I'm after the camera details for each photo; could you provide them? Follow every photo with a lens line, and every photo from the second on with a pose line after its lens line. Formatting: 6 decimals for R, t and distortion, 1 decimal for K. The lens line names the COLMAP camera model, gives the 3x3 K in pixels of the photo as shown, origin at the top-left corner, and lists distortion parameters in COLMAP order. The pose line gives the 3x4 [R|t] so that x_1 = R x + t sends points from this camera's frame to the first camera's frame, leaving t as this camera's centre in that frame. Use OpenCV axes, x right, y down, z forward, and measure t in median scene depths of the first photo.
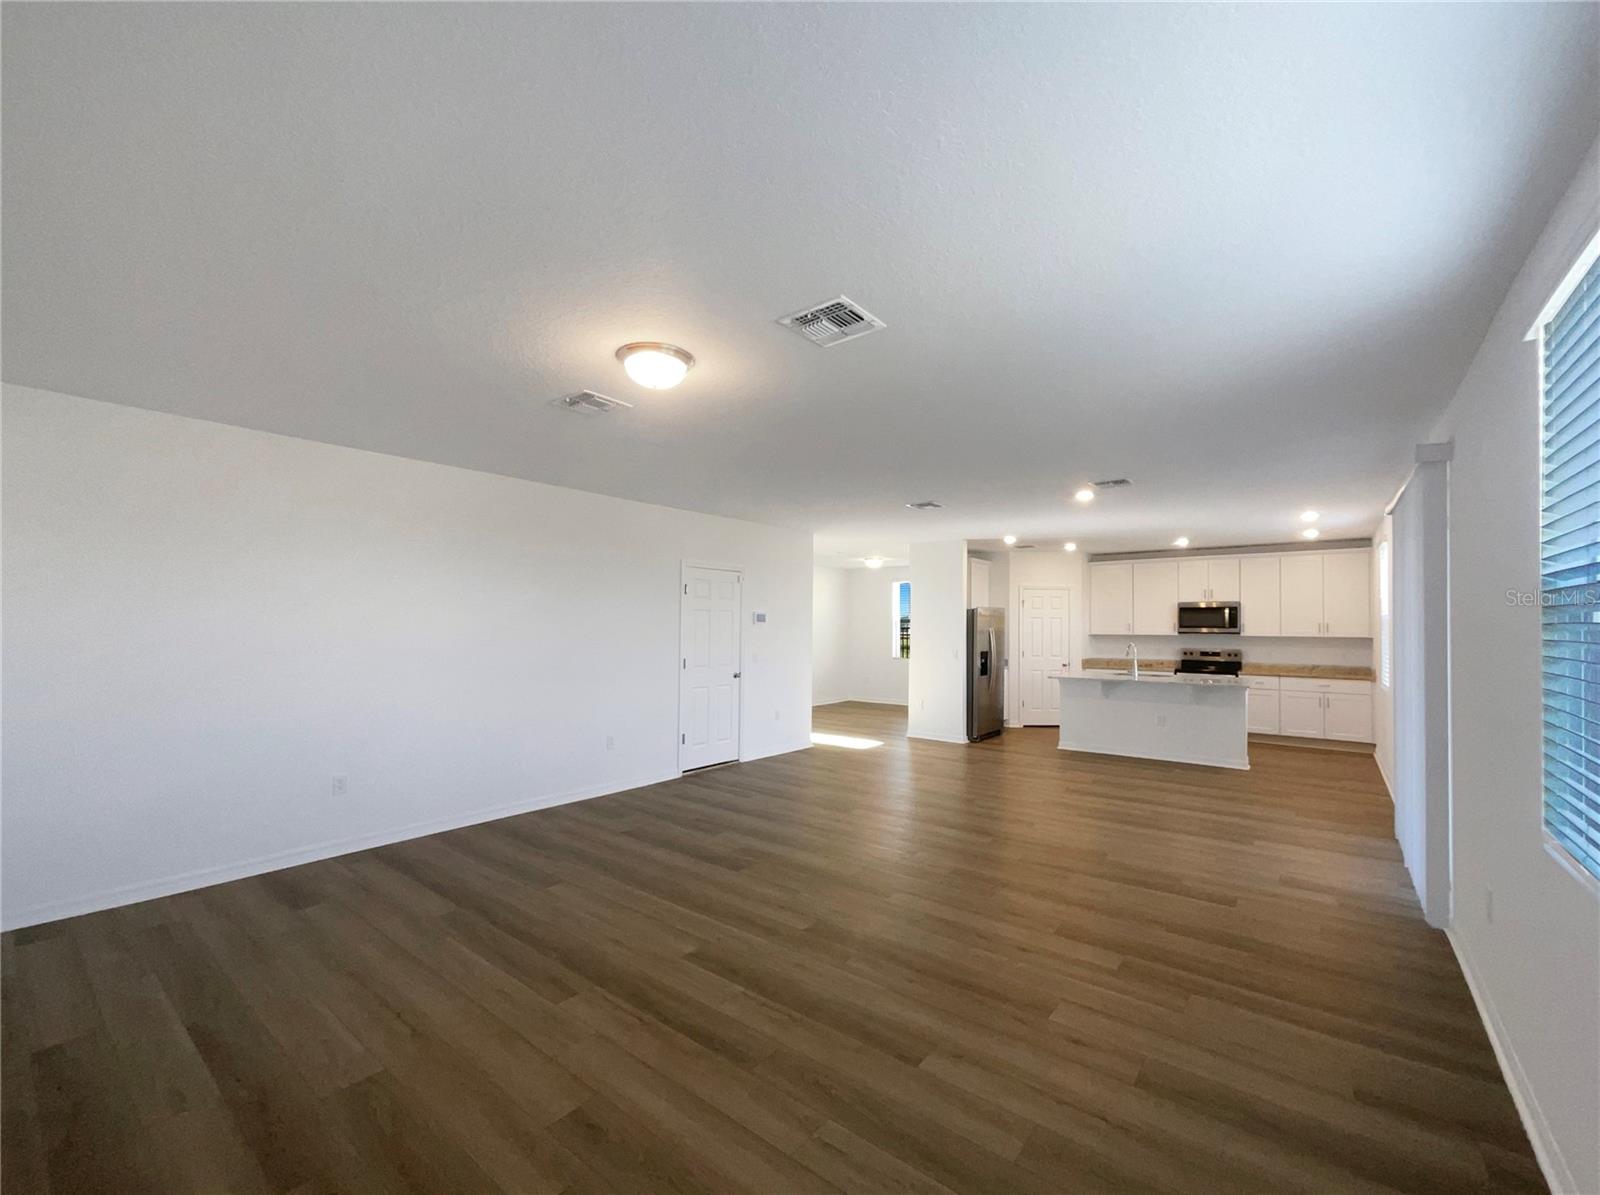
lens RADIAL K [[651.0, 0, 841.6], [0, 651.0, 619.8], [0, 0, 1]] dist [-0.010060, -0.000004]
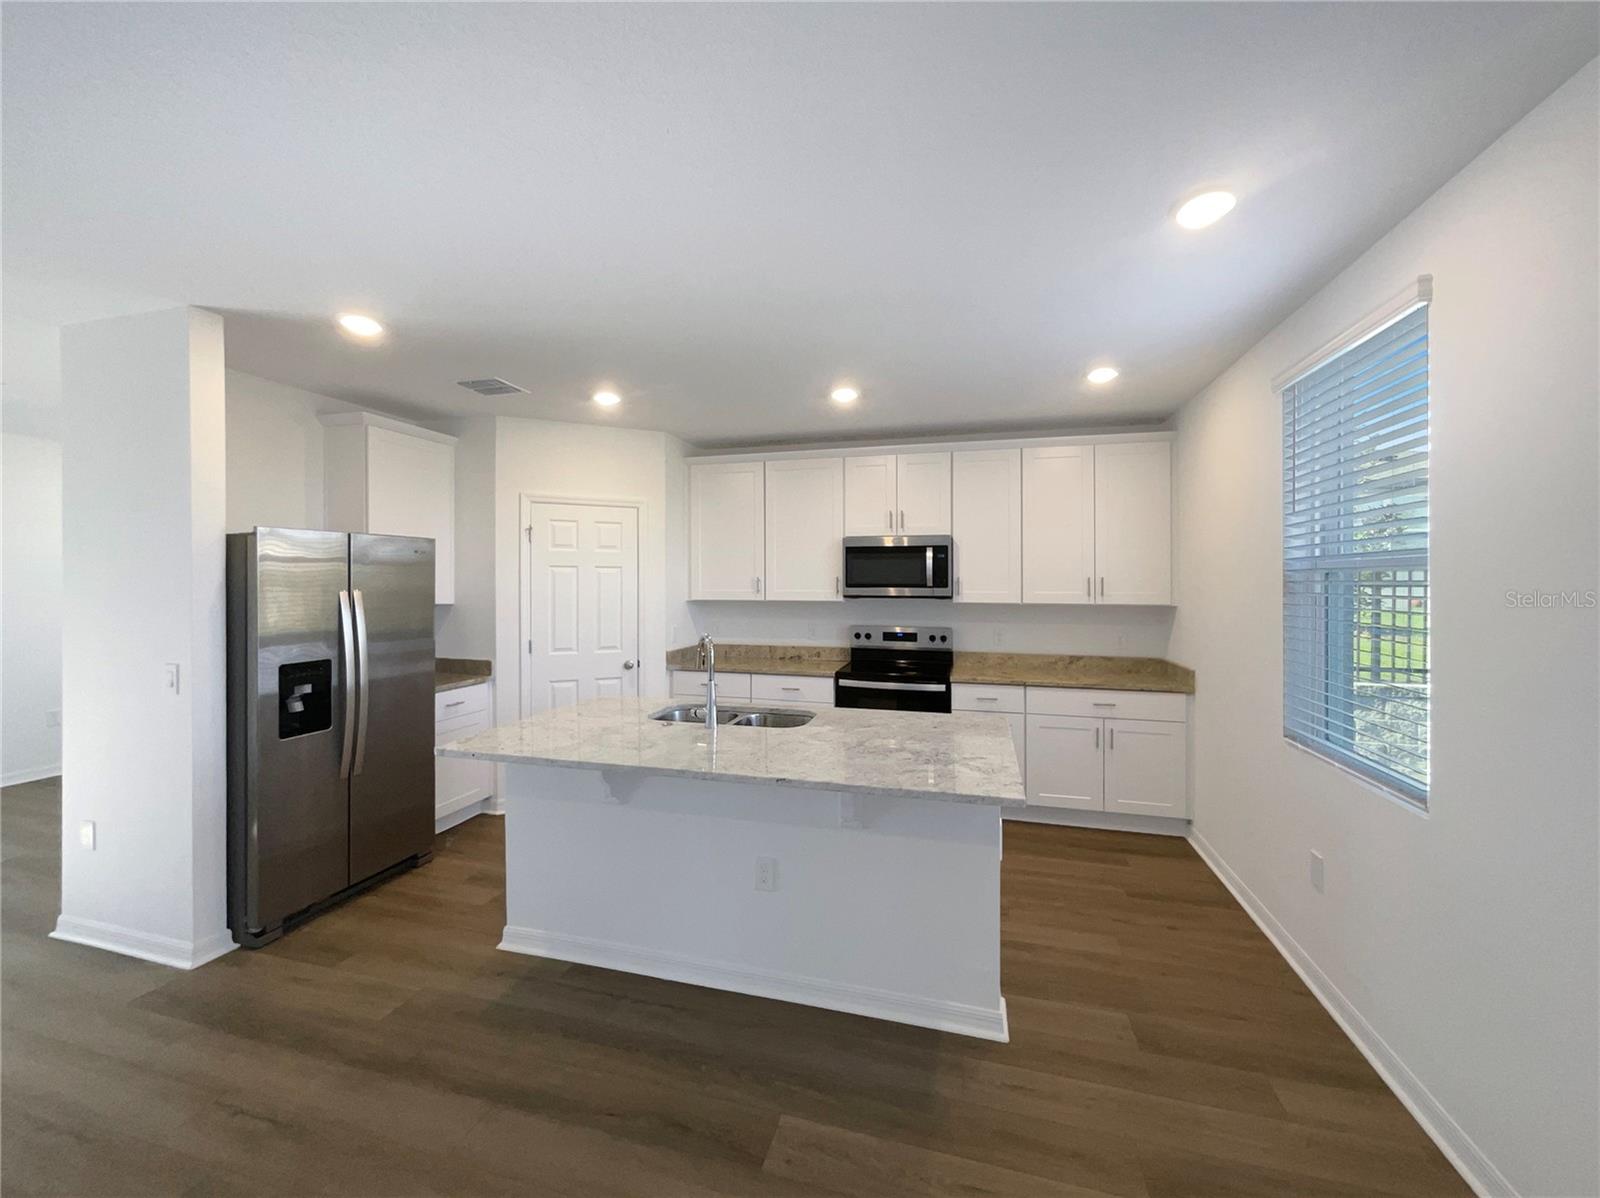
lens RADIAL K [[651.0, 0, 796.2], [0, 651.0, 589.6], [0, 0, 1]] dist [-0.010060, -0.000004]
pose [[0.936536, -0.006174, 0.350516, 0.315222], [-0.000774, 0.999806, 0.019681, 0.004441], [-0.350570, -0.018703, 0.936350, 0.554758]]
